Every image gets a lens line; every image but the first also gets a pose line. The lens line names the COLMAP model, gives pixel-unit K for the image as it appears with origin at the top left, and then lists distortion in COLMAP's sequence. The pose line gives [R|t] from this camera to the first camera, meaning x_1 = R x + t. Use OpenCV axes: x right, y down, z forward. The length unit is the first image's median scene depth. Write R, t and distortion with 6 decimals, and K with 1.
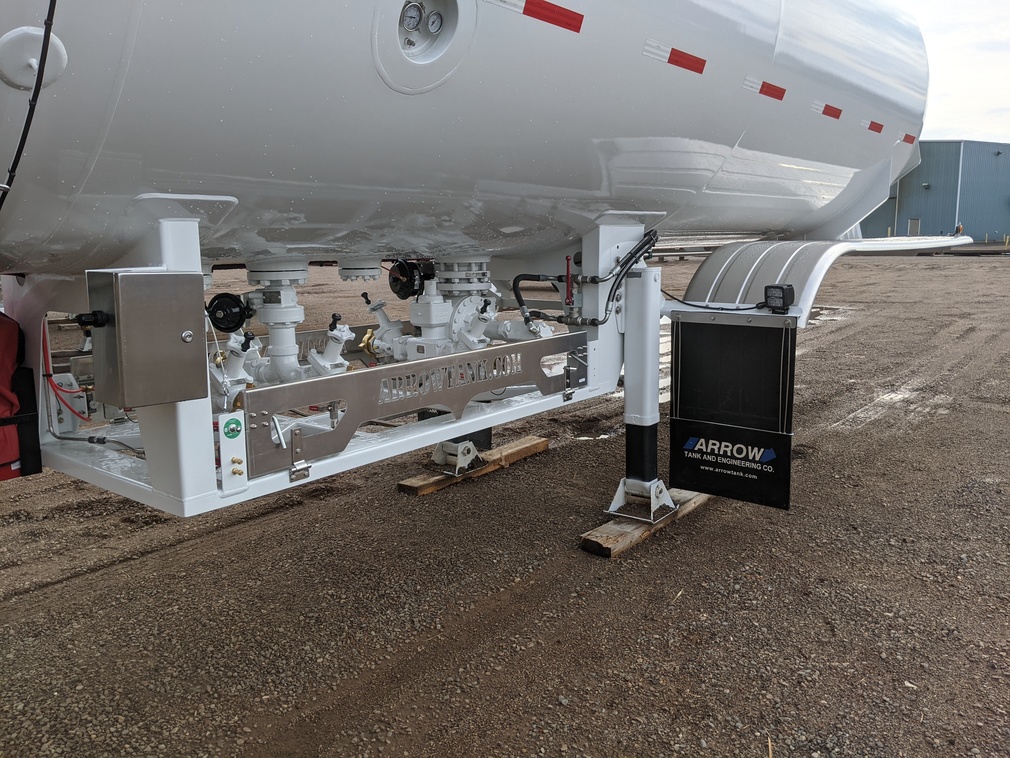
lens RADIAL K [[825.8, 0, 507.0], [0, 825.8, 372.8], [0, 0, 1]] dist [0.034324, -0.051221]
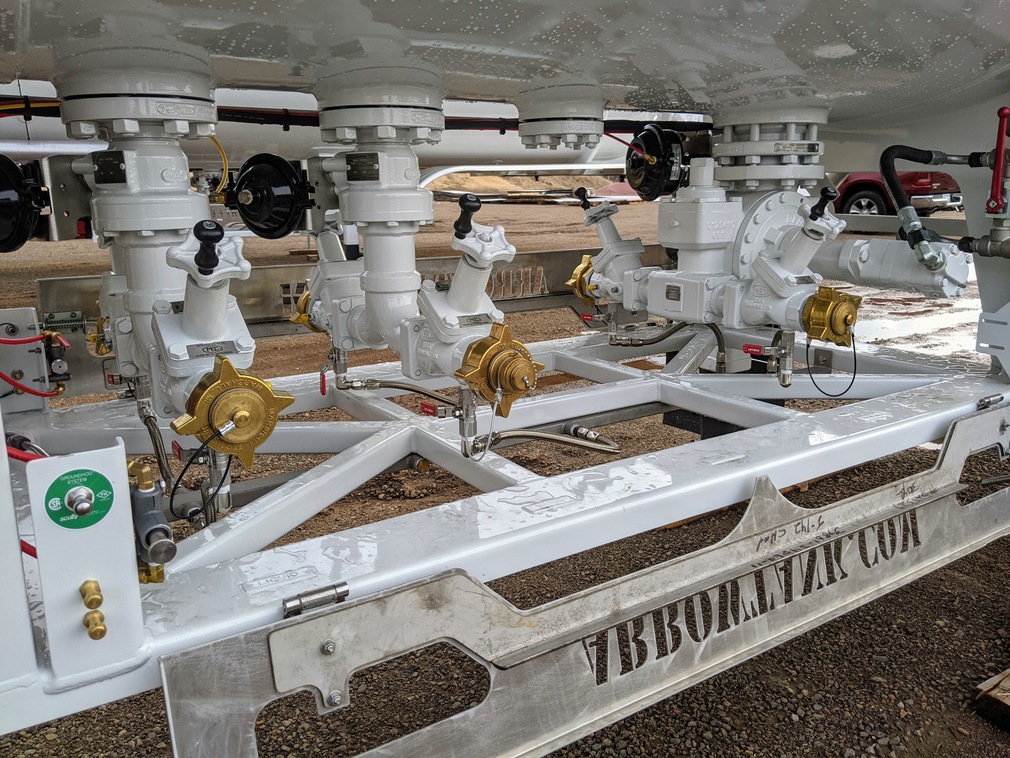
lens RADIAL K [[825.8, 0, 512.3], [0, 825.8, 381.4], [0, 0, 1]] dist [0.034324, -0.051221]
pose [[0.953382, 0.073690, -0.292631, -0.044719], [-0.051942, 0.995326, 0.081418, -0.010111], [0.297262, -0.062423, 0.952753, 0.468620]]
